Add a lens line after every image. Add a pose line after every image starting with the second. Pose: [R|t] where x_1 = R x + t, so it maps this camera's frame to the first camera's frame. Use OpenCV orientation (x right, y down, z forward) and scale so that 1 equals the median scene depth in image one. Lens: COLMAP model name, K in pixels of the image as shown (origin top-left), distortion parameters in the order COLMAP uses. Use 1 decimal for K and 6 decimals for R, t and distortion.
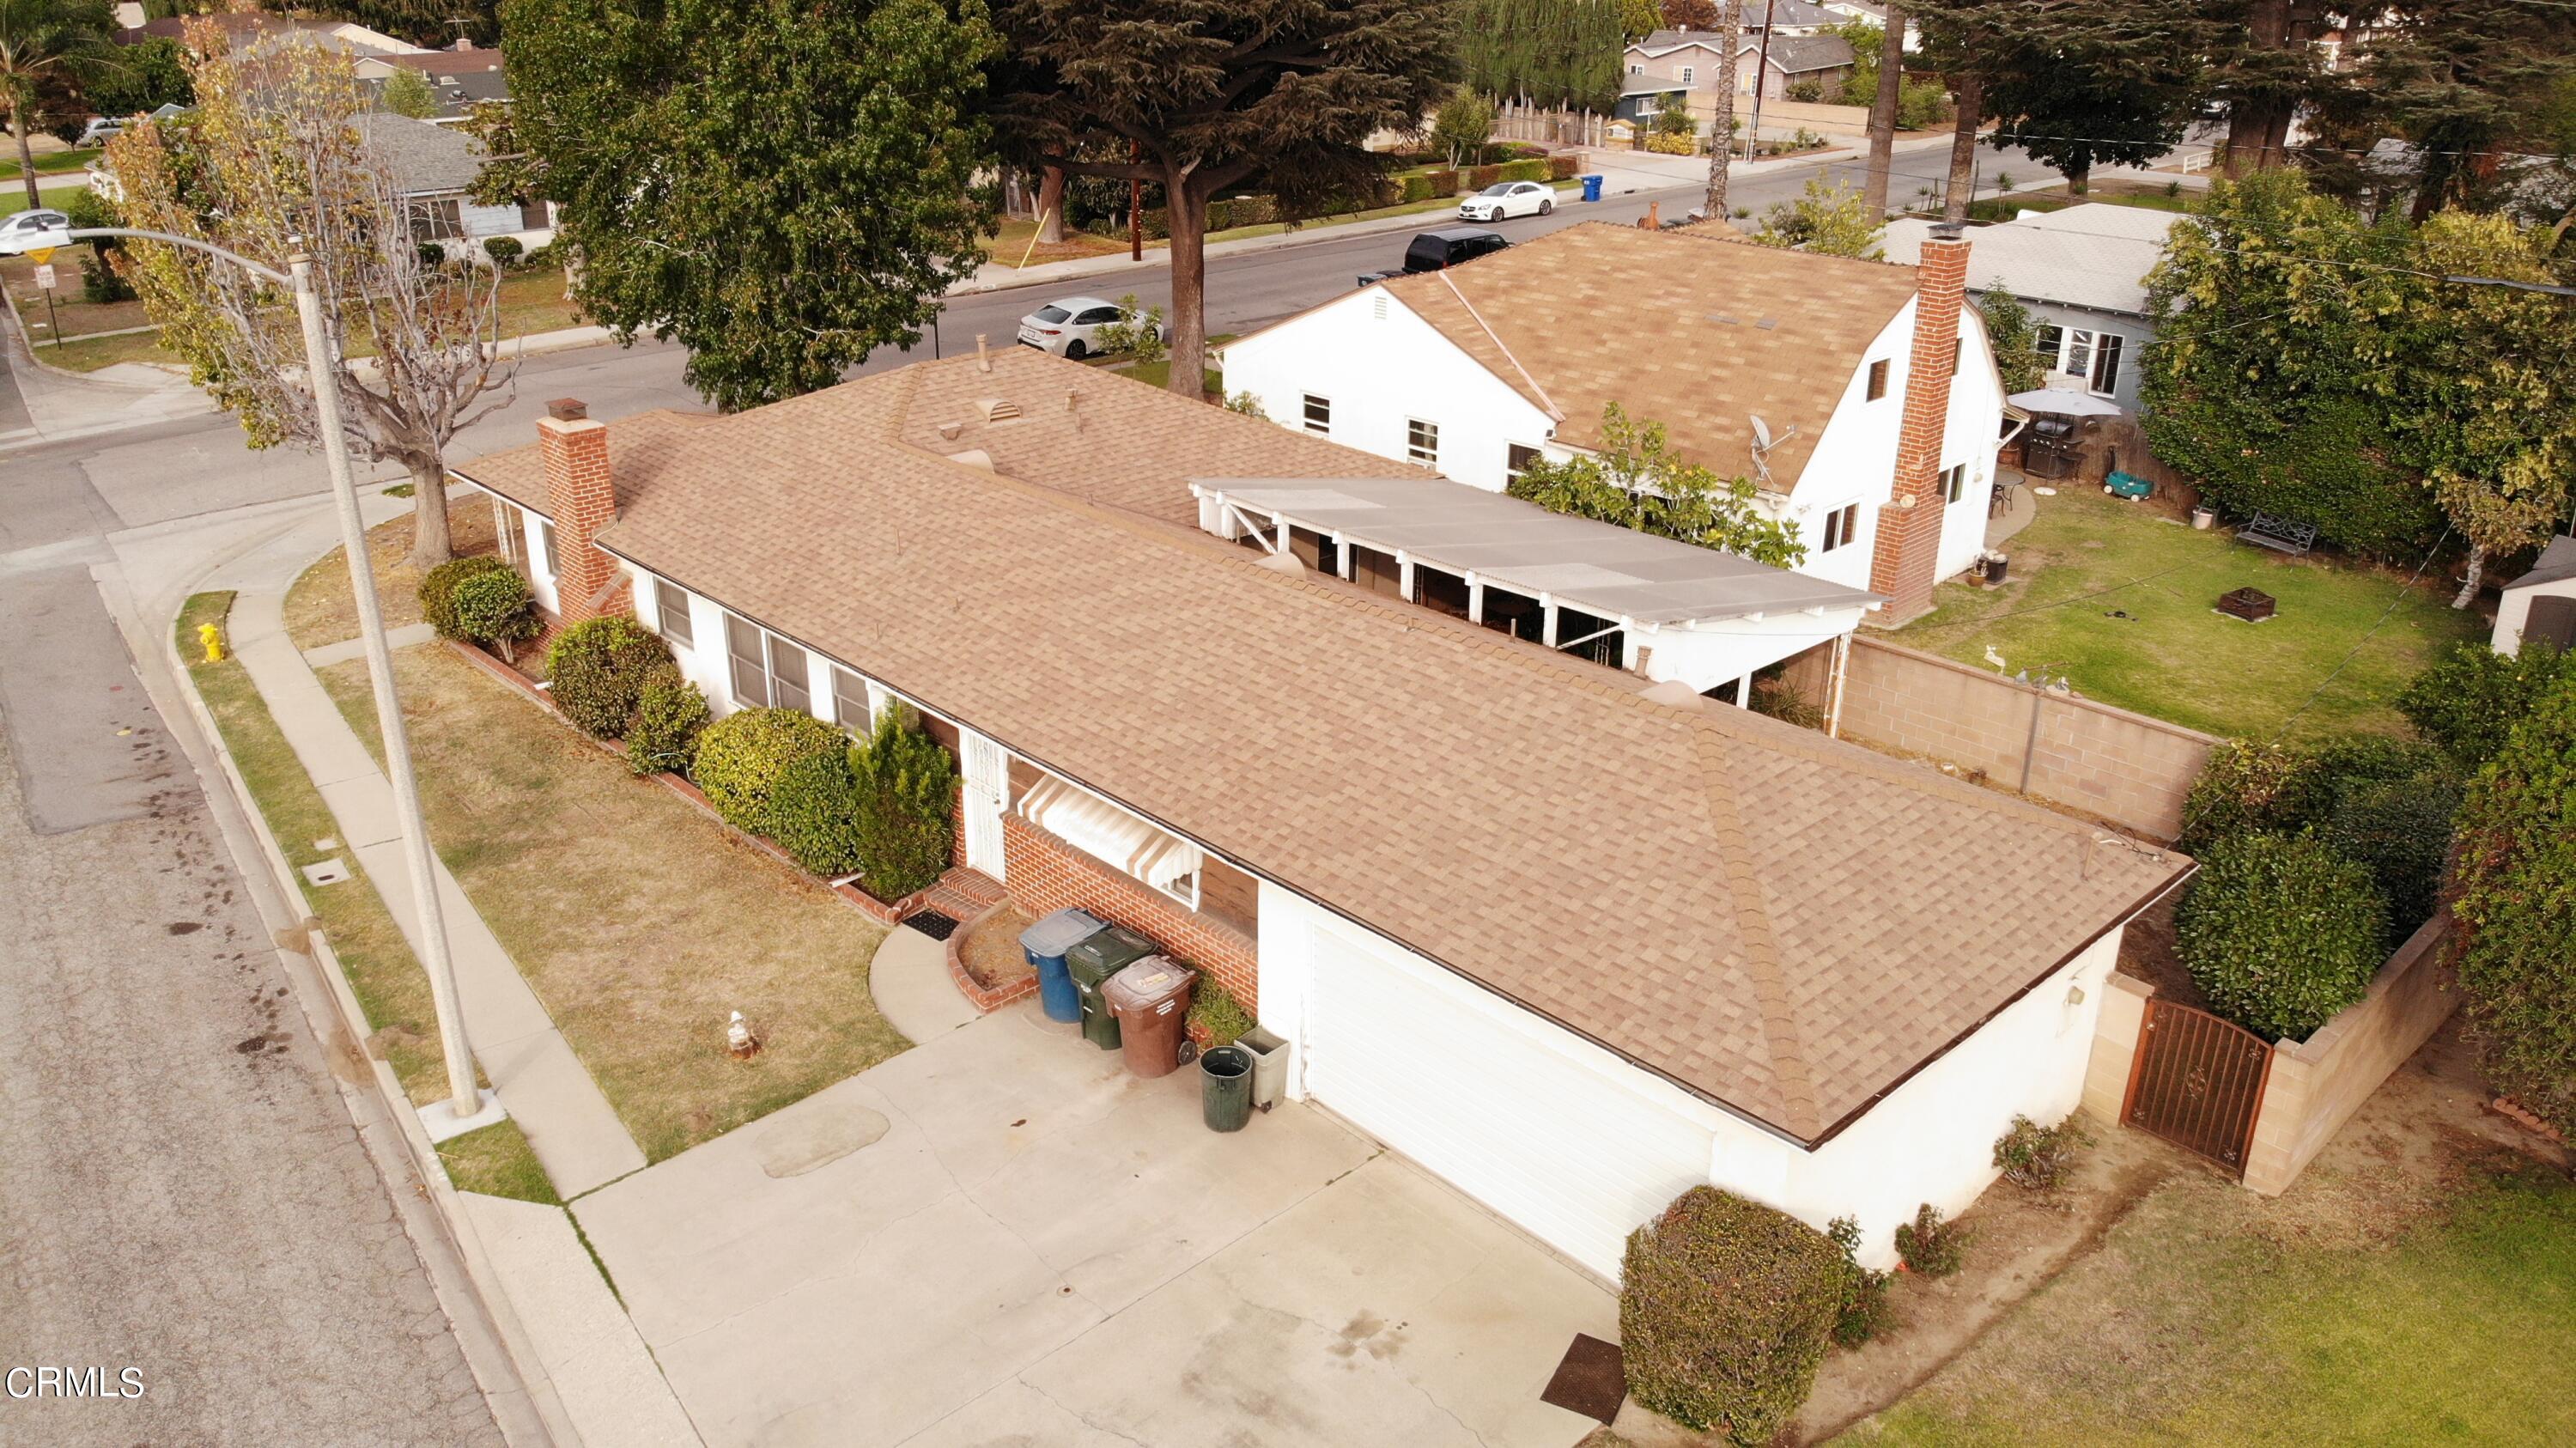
lens RADIAL K [[1871.7, 0, 1254.9], [0, 1871.7, 706.6], [0, 0, 1]] dist [0.072482, -0.178547]
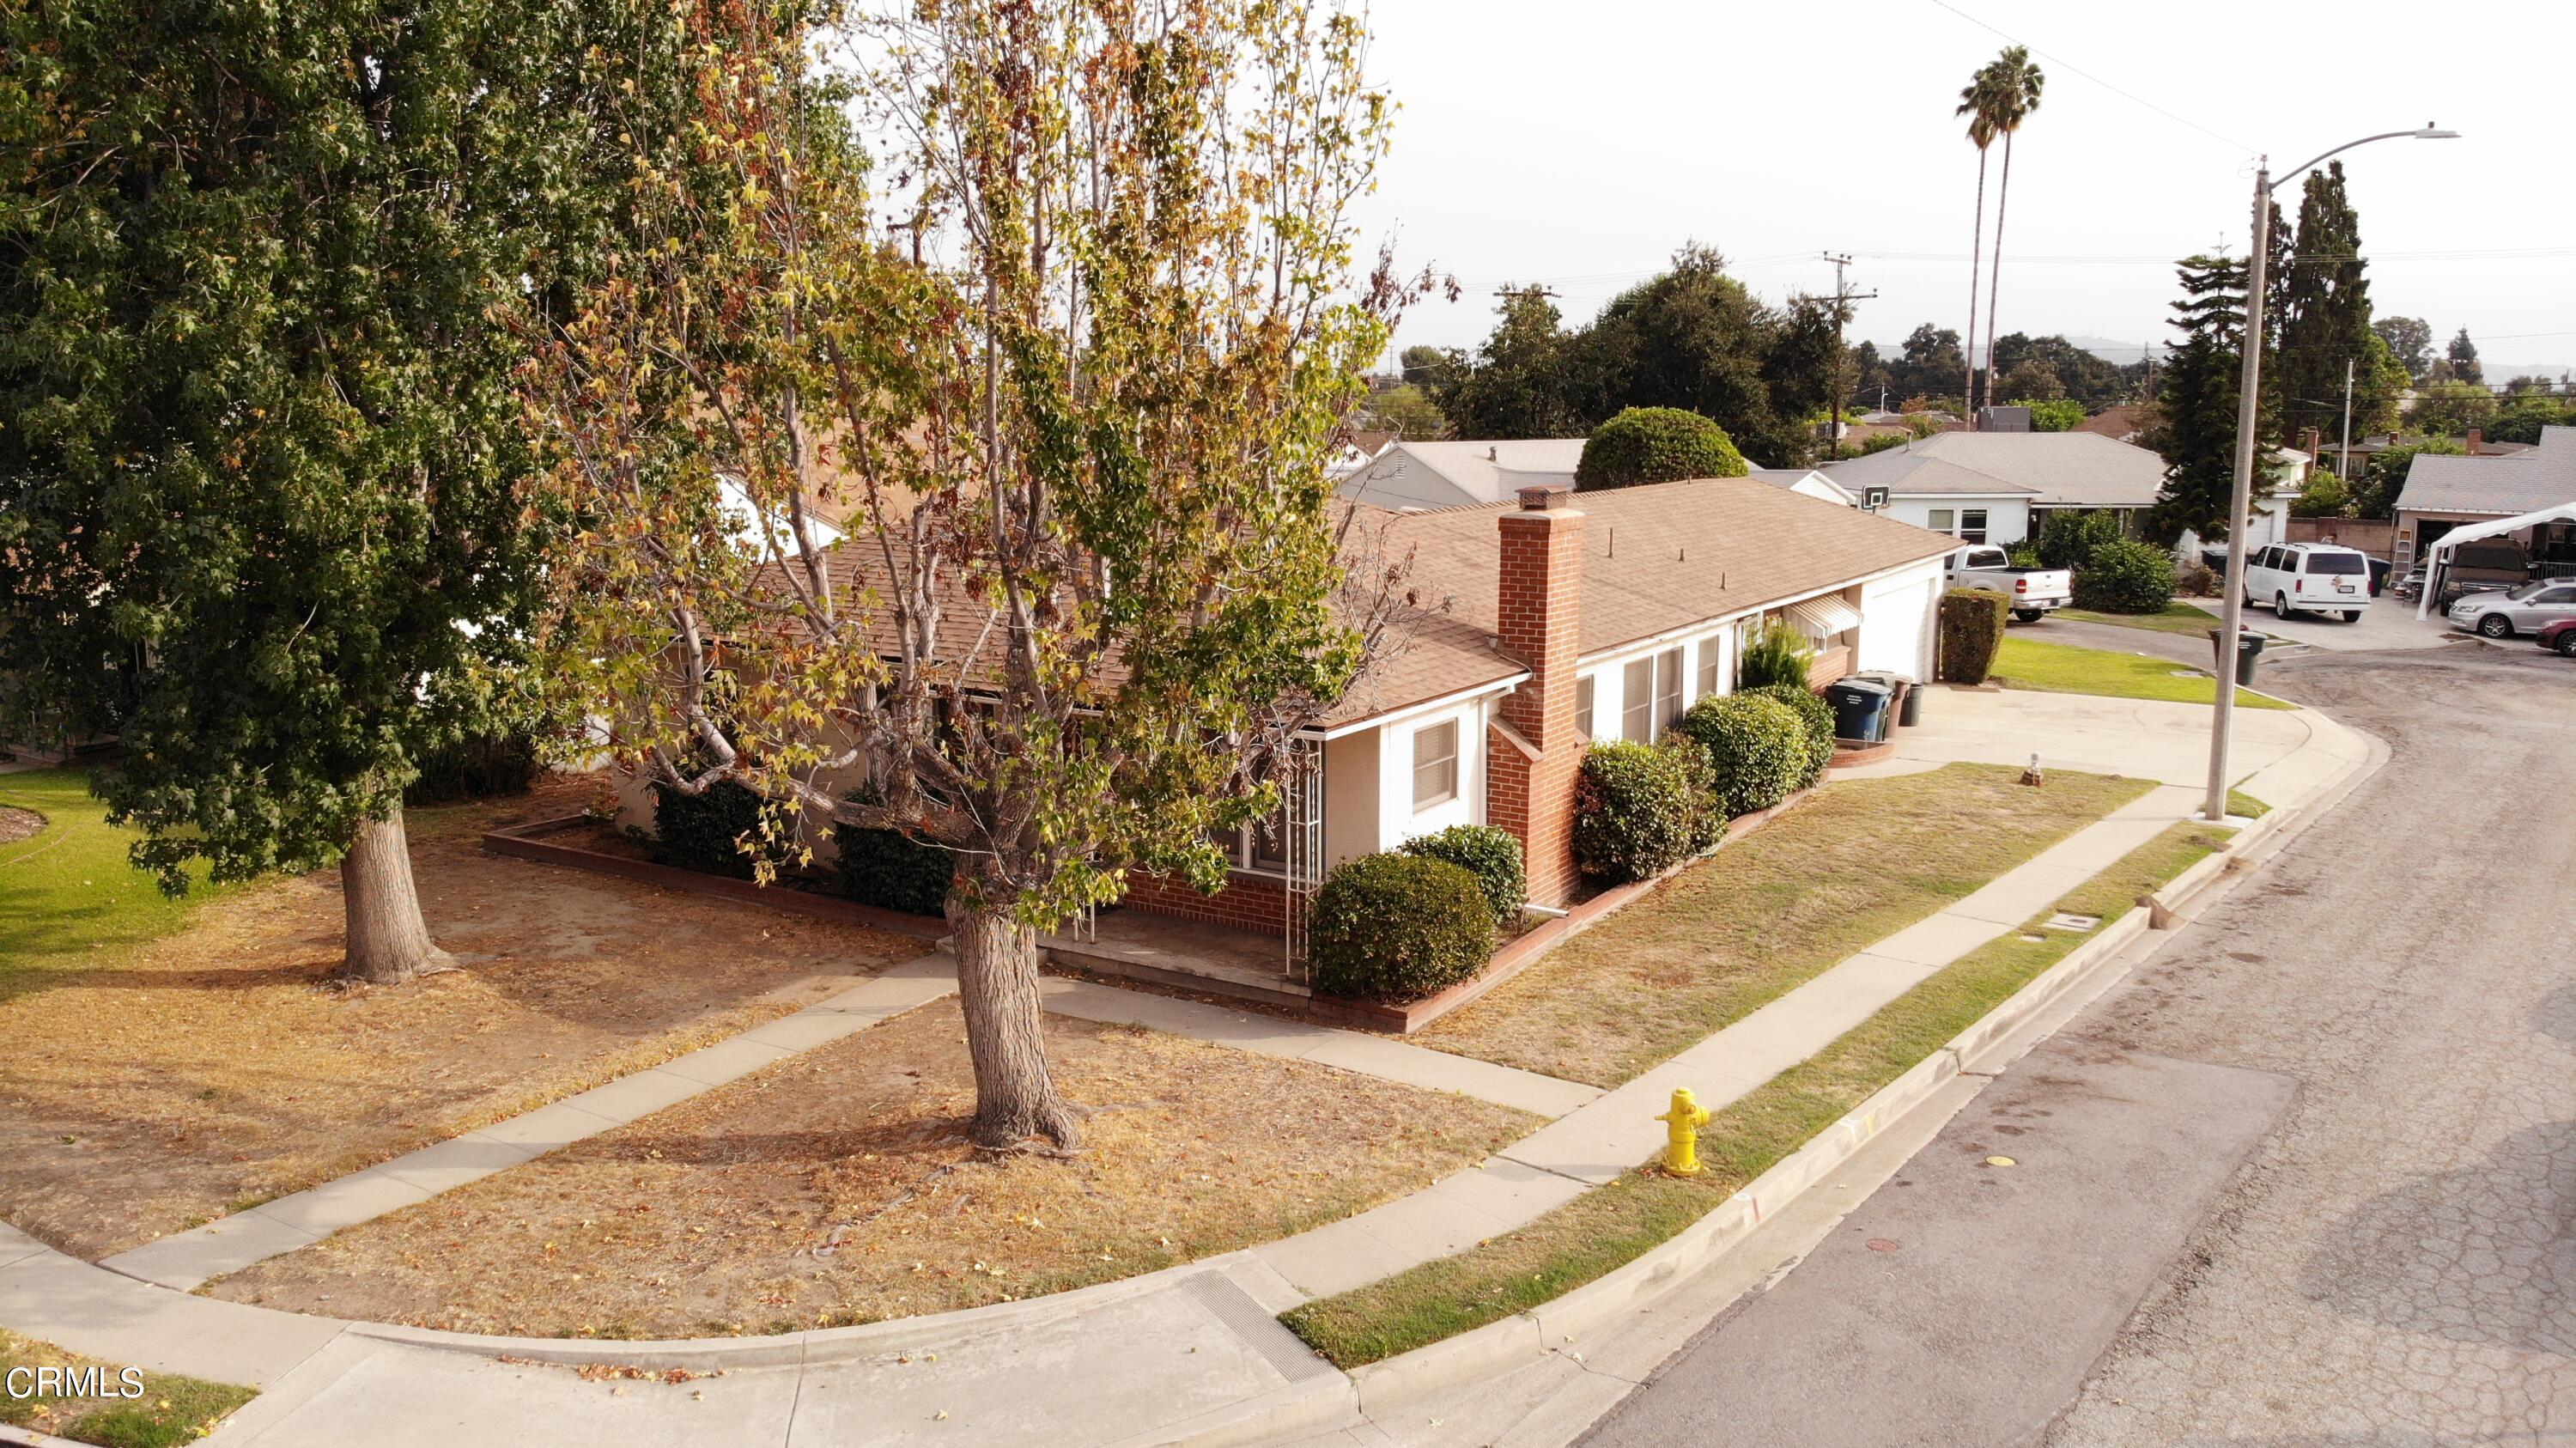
lens RADIAL K [[1871.7, 0, 1254.9], [0, 1871.7, 706.6], [0, 0, 1]] dist [0.072482, -0.178547]
pose [[-0.252729, -0.149247, 0.955957, -1.077944], [0.374771, 0.895800, 0.238934, -0.309820], [-0.892006, 0.418651, -0.170461, 1.283323]]
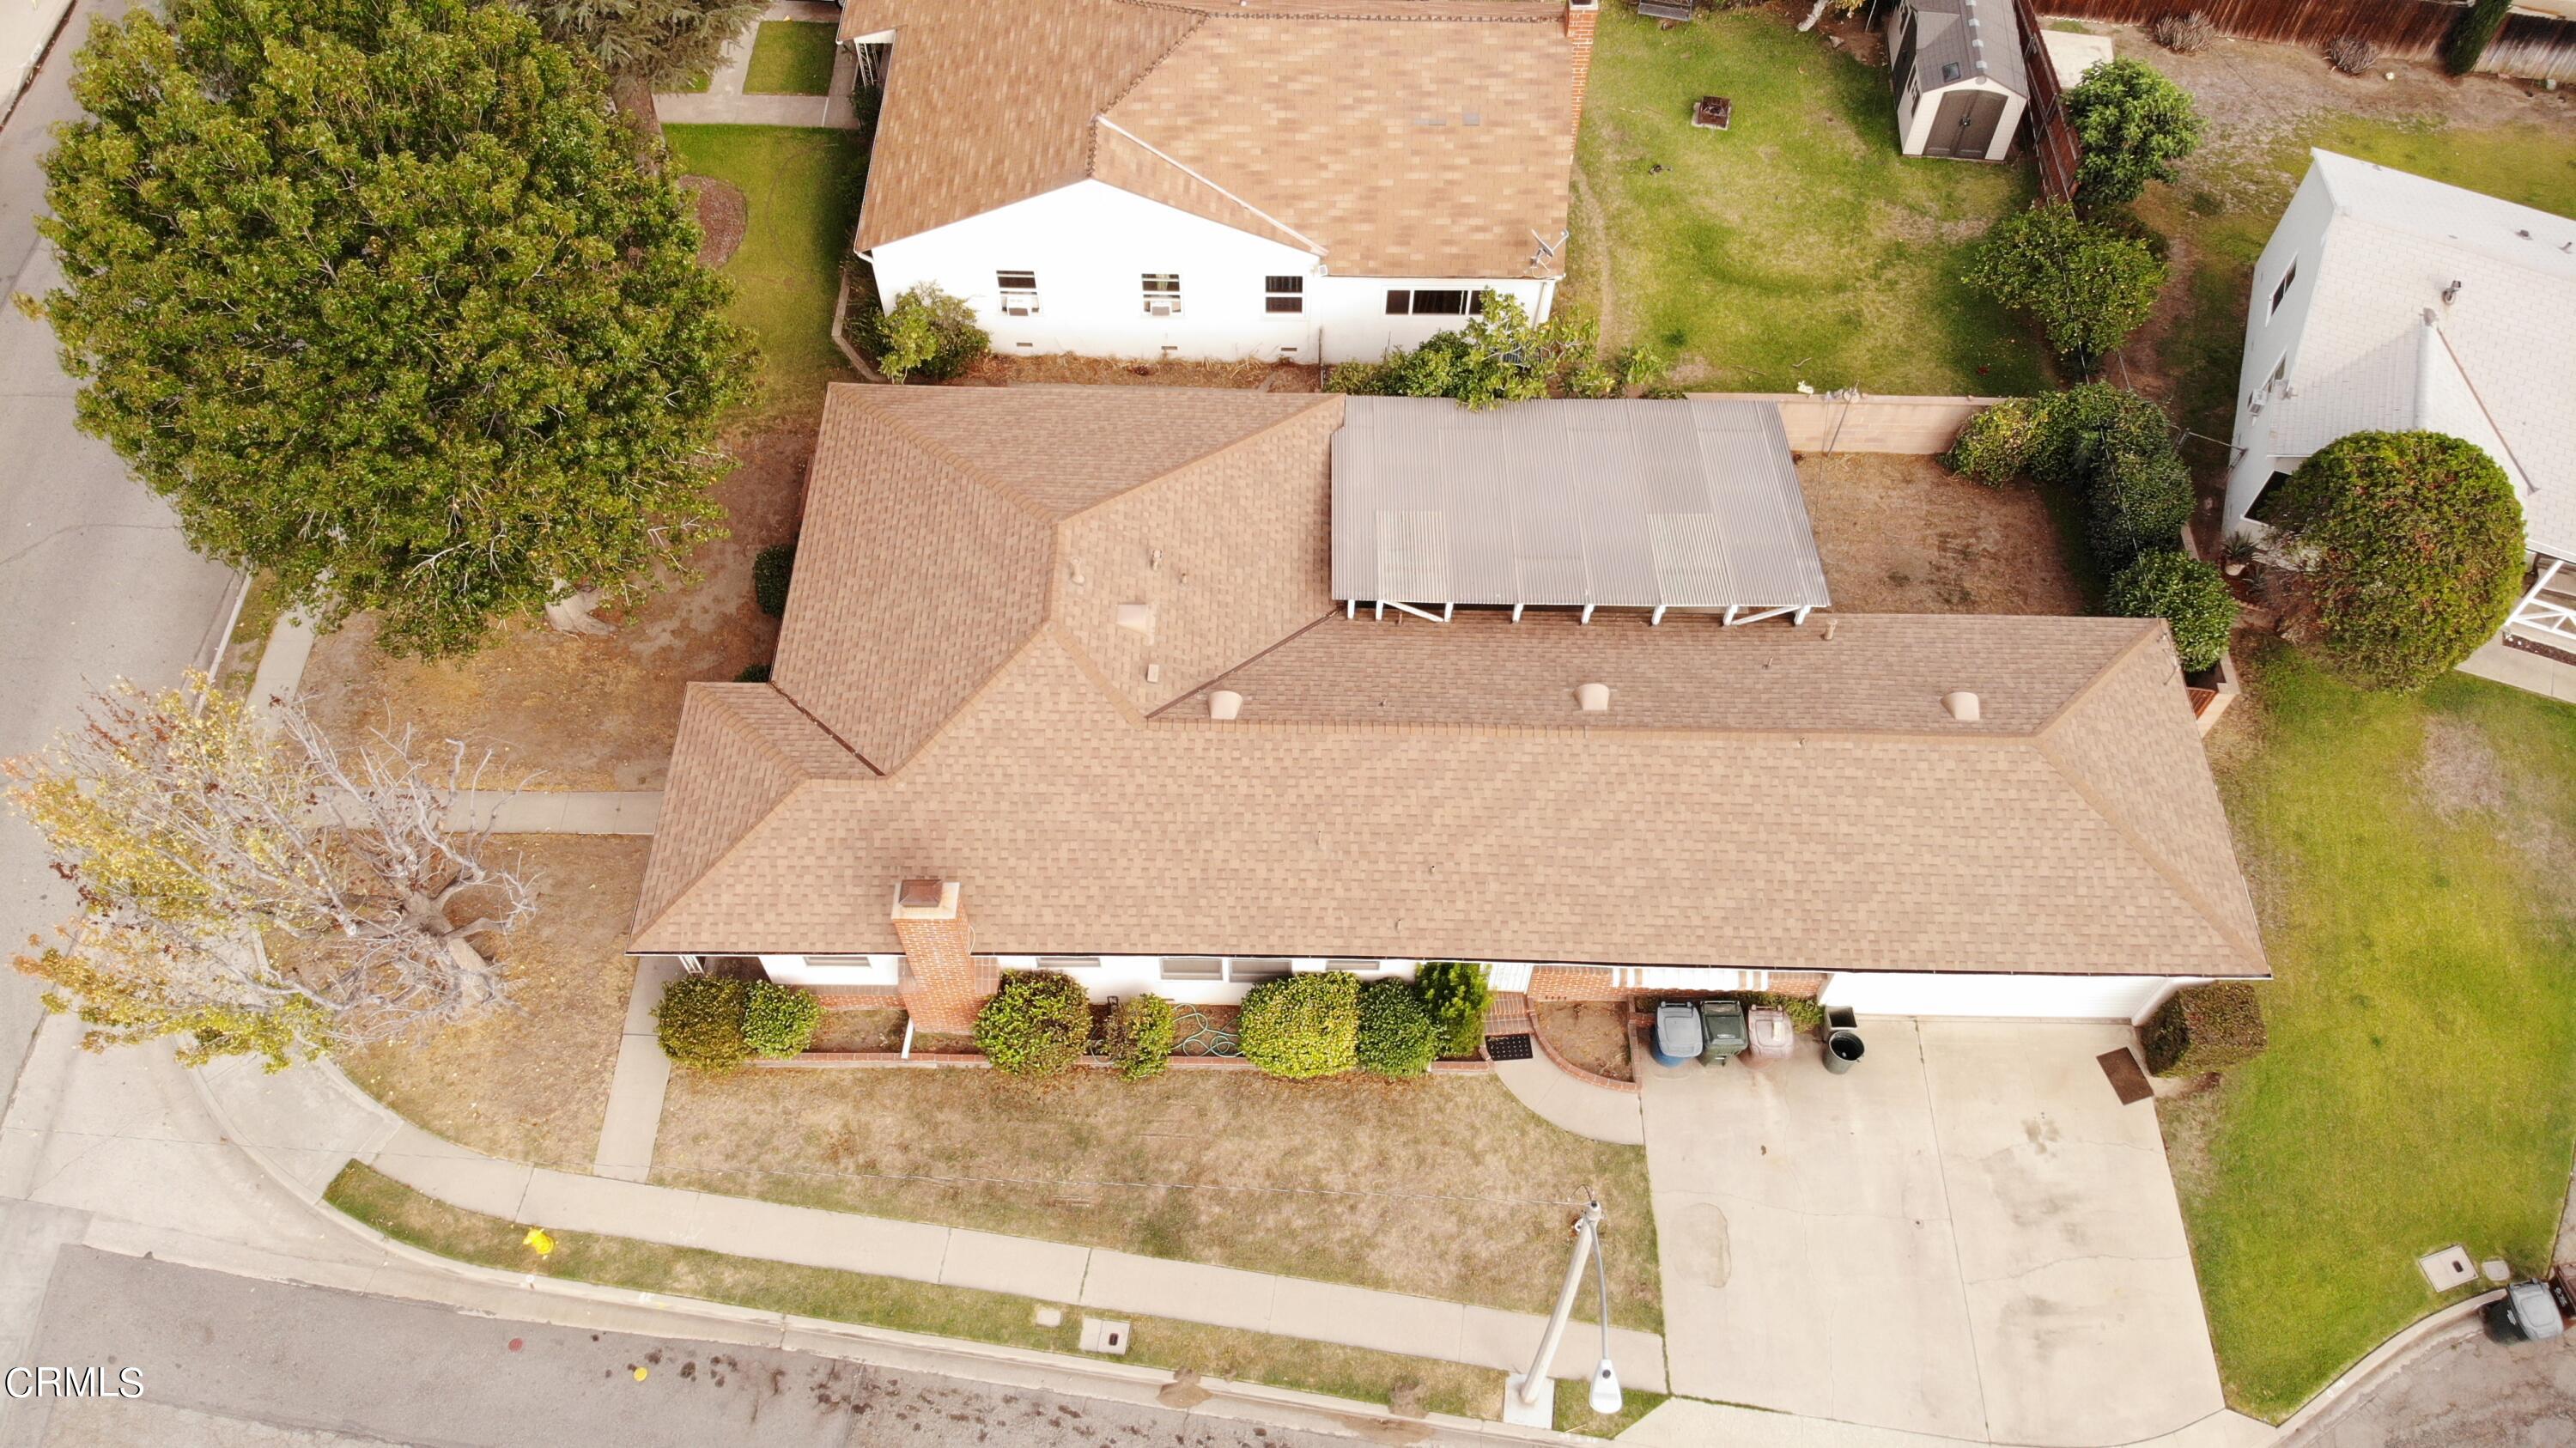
lens RADIAL K [[1867.8, 0, 1264.3], [0, 1867.8, 716.7], [0, 0, 1]] dist [0.080257, -0.189956]
pose [[0.693875, -0.603537, 0.392786, -0.585237], [0.277218, 0.727308, 0.627832, -0.829299], [-0.664596, -0.326749, 0.671972, 0.224785]]
